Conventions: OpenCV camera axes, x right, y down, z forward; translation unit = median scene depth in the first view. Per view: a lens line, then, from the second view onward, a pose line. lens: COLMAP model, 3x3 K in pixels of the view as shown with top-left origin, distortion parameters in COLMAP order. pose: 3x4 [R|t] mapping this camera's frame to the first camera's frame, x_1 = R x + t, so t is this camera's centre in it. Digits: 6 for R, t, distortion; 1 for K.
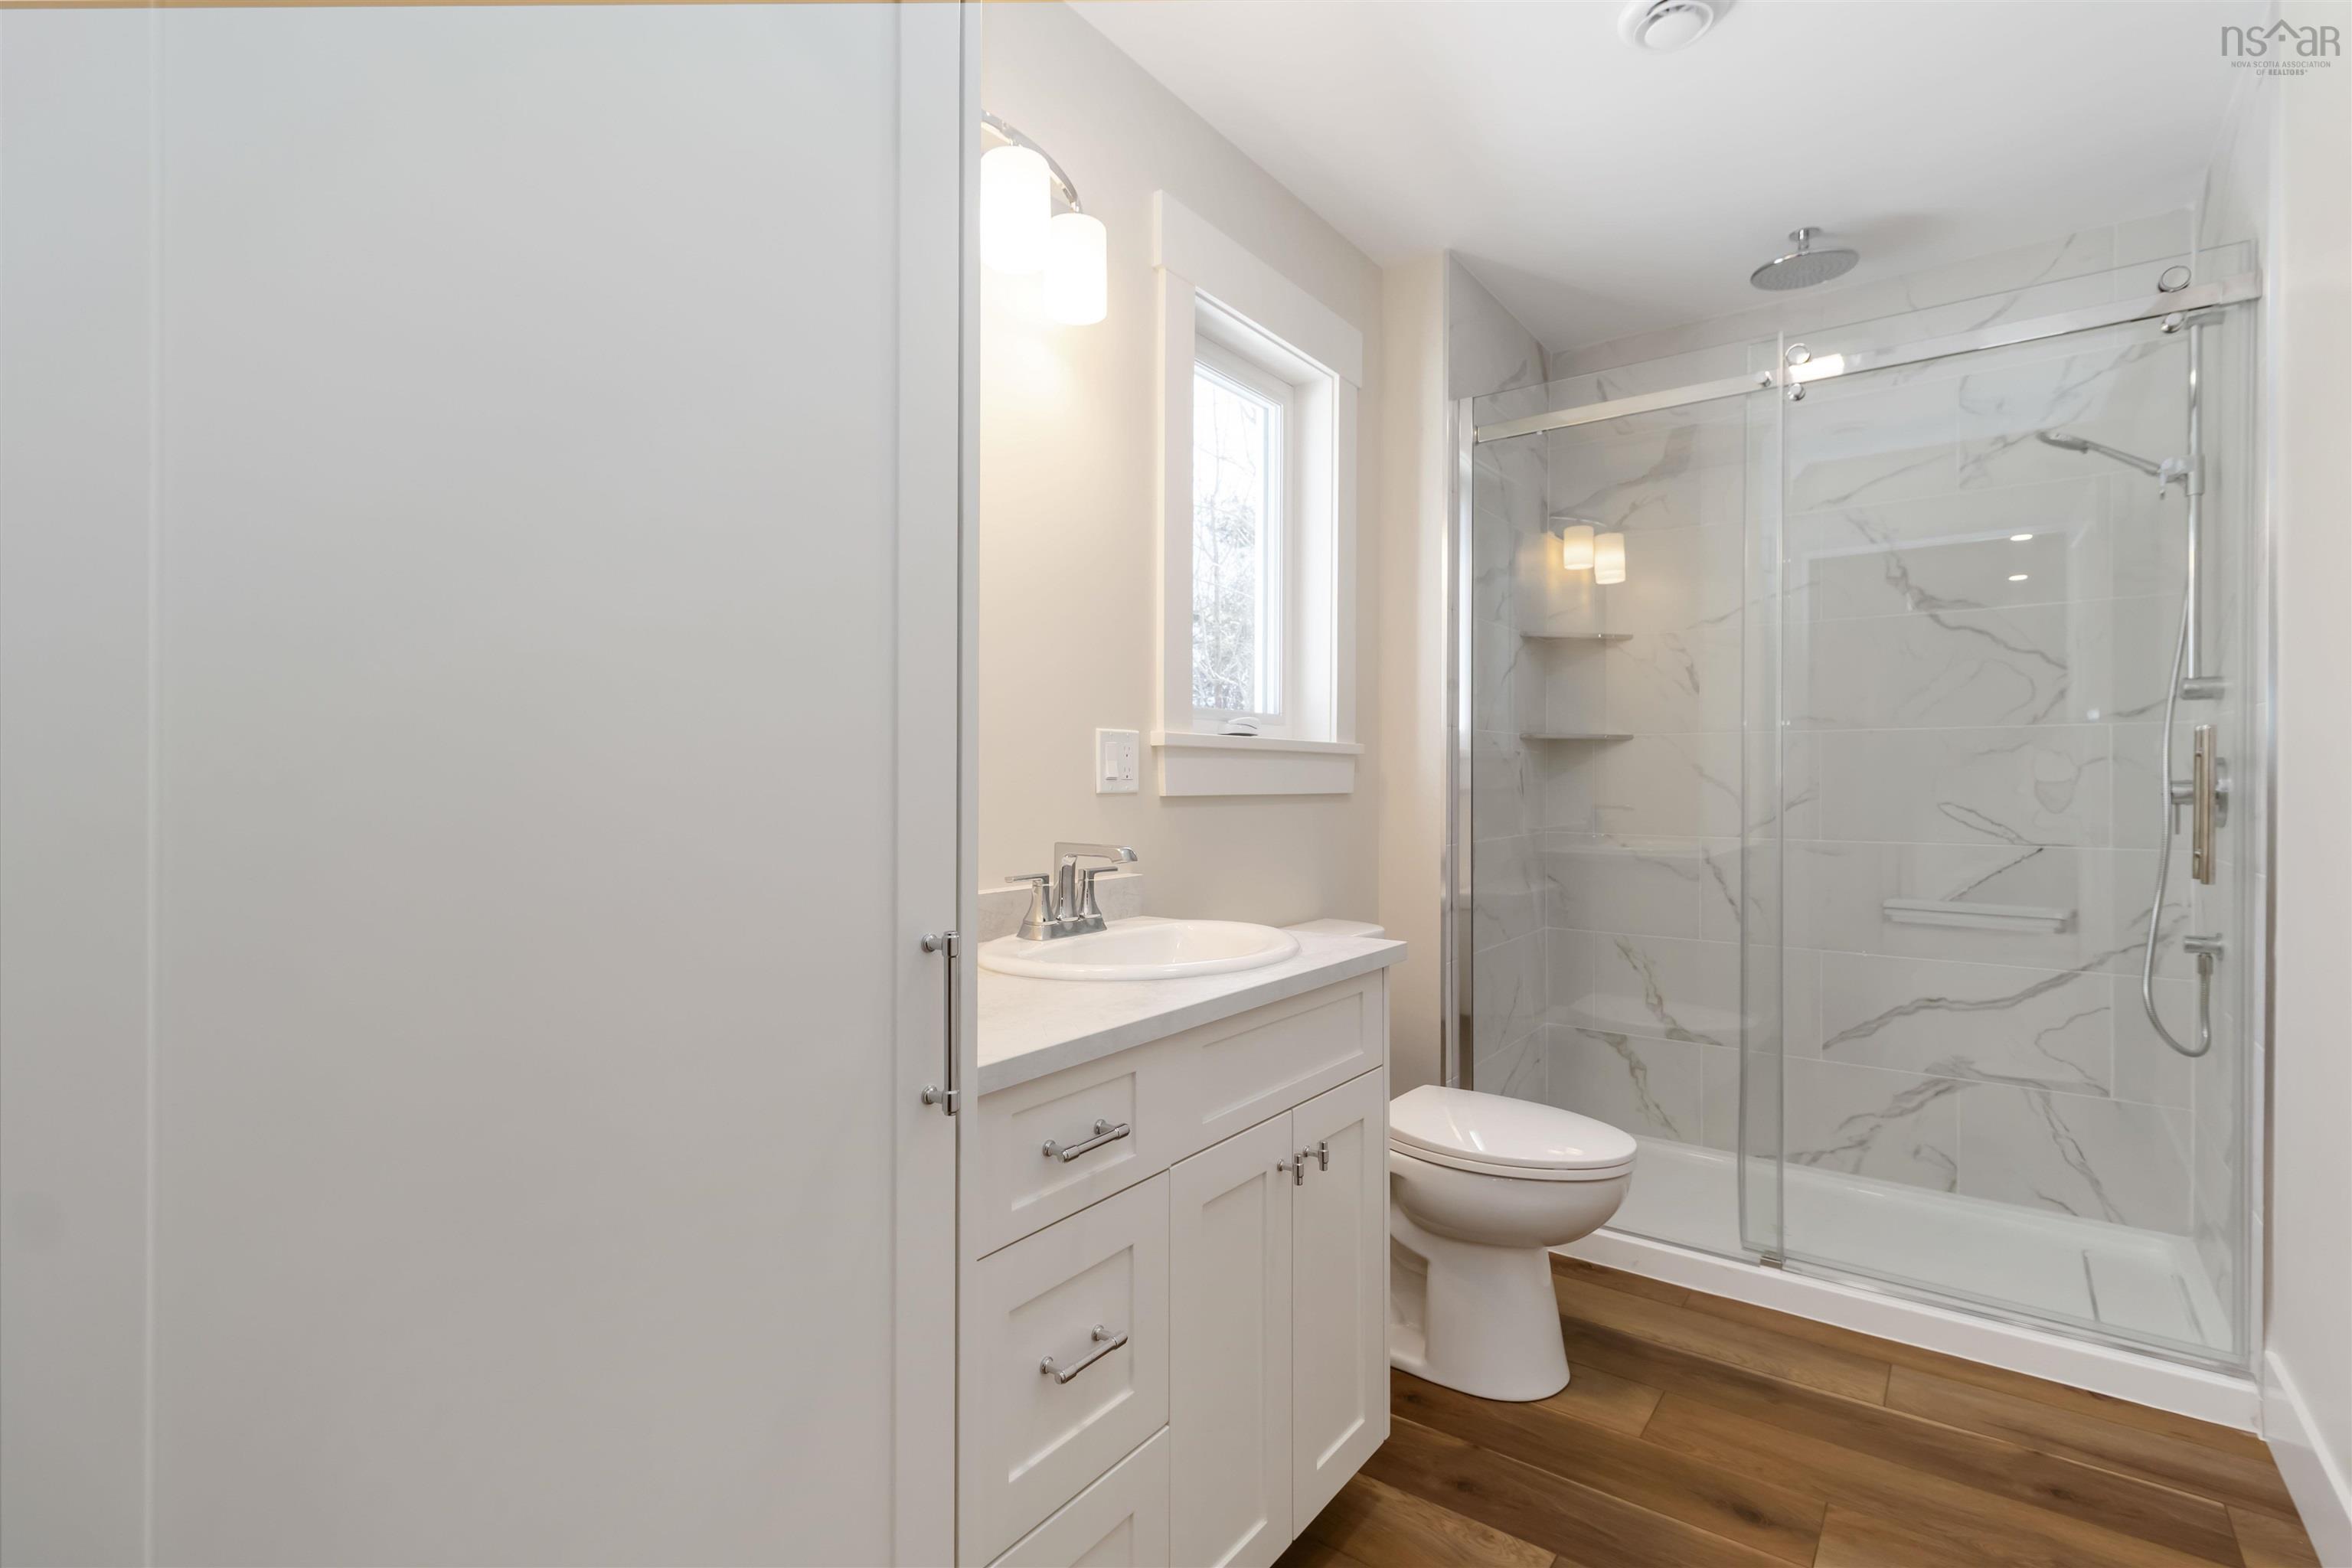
lens RADIAL K [[1087.8, 0, 1174.7], [0, 1087.8, 781.4], [0, 0, 1]] dist [0.004333, -0.001842]
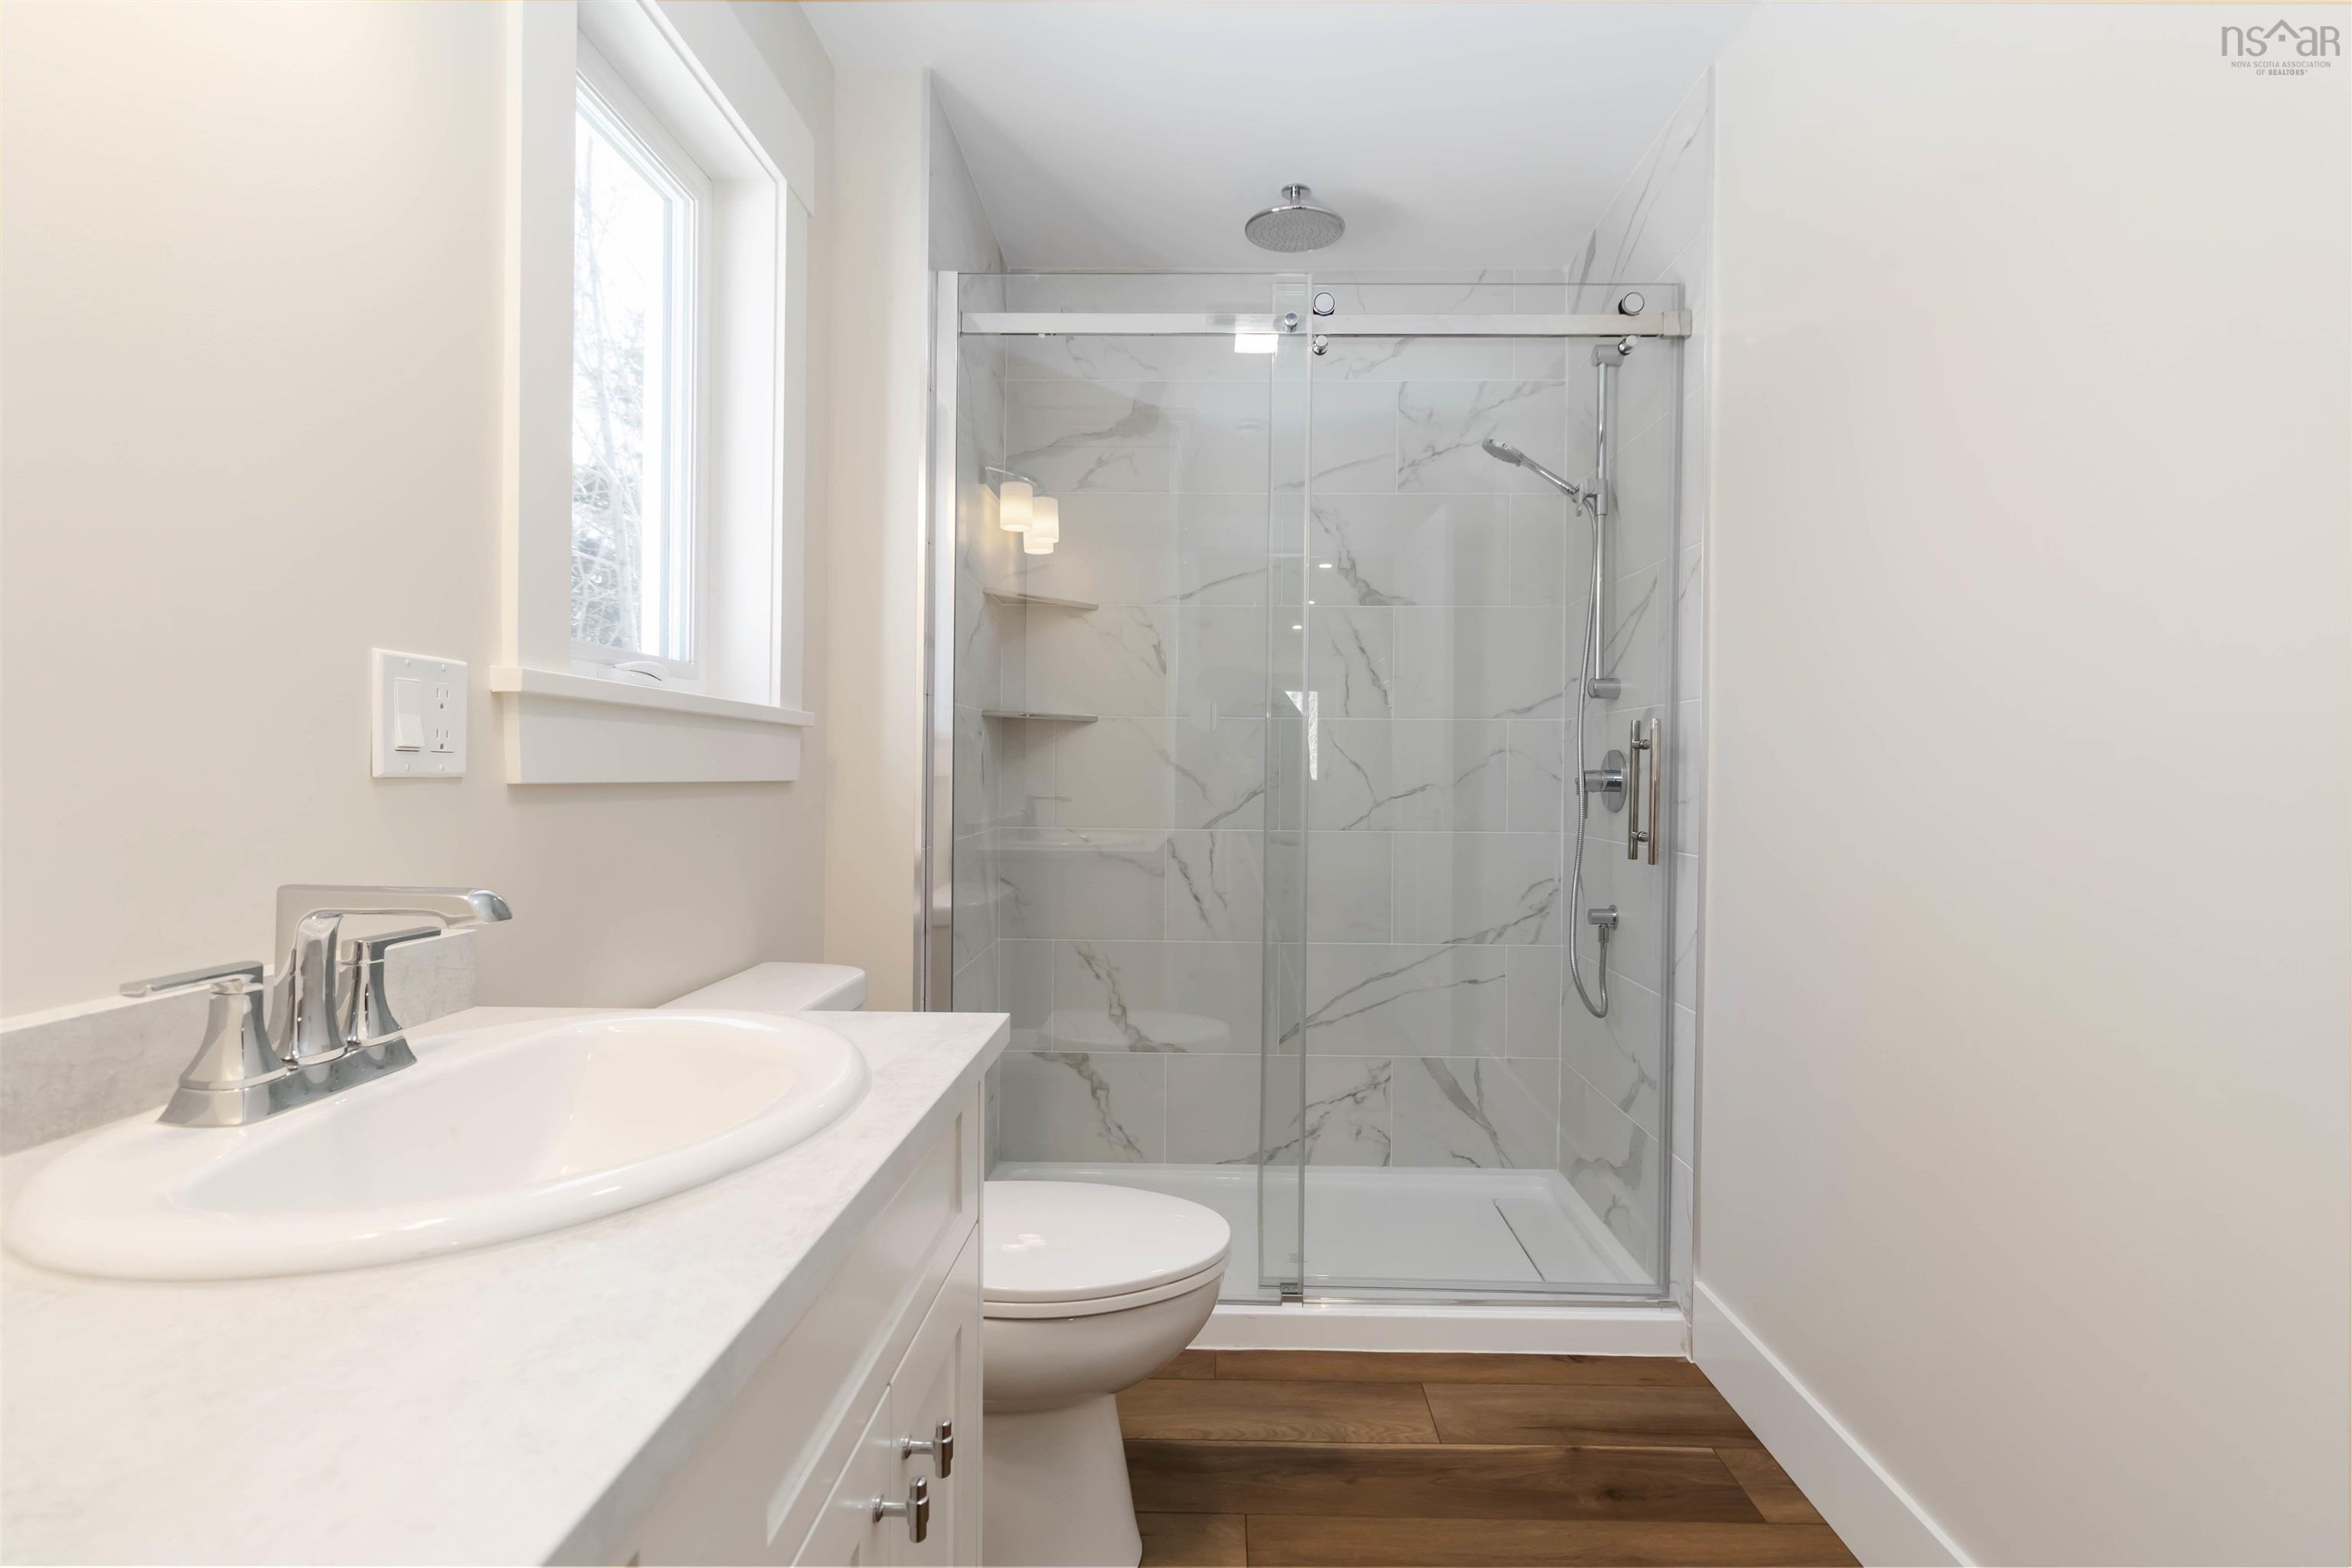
lens RADIAL K [[1087.8, 0, 1199.0], [0, 1087.8, 779.5], [0, 0, 1]] dist [0.004333, -0.001842]
pose [[0.809110, 0.002802, 0.587650, -0.049656], [-0.006279, 0.999973, 0.003877, 0.006377], [-0.587623, -0.006827, 0.809106, 0.310150]]
